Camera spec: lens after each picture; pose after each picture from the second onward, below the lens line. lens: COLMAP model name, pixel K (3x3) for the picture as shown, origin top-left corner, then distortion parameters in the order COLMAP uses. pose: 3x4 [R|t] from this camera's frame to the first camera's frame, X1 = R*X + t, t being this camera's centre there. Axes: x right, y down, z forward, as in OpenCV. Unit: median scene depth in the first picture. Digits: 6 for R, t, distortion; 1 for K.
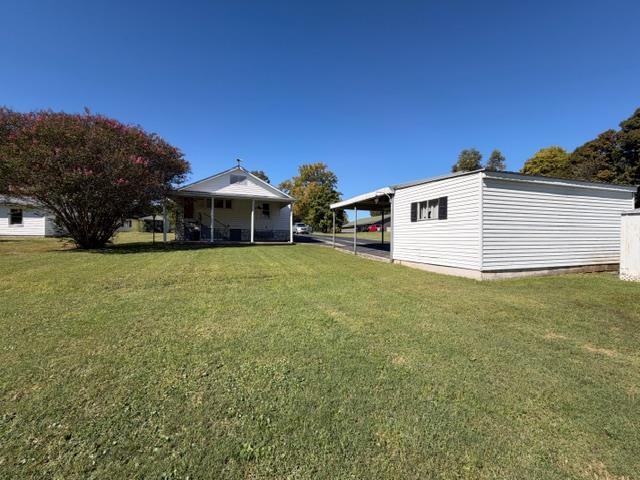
lens RADIAL K [[259.4, 0, 320.0], [0, 259.4, 240.0], [0, 0, 1]] dist [-0.014273, -0.000073]
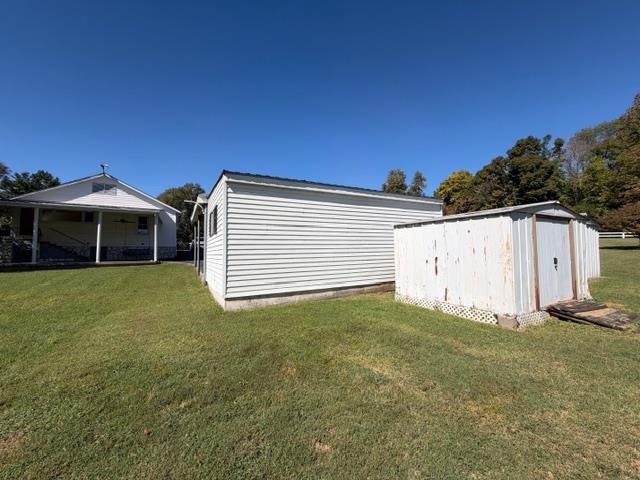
lens RADIAL K [[257.5, 0, 320.0], [0, 257.5, 240.0], [0, 0, 1]] dist [-0.000241, -0.000048]
pose [[0.981098, -0.008786, 0.193313, 0.207684], [0.020010, 0.998220, -0.056190, -0.002133], [-0.192475, 0.058996, 0.979527, 0.046241]]
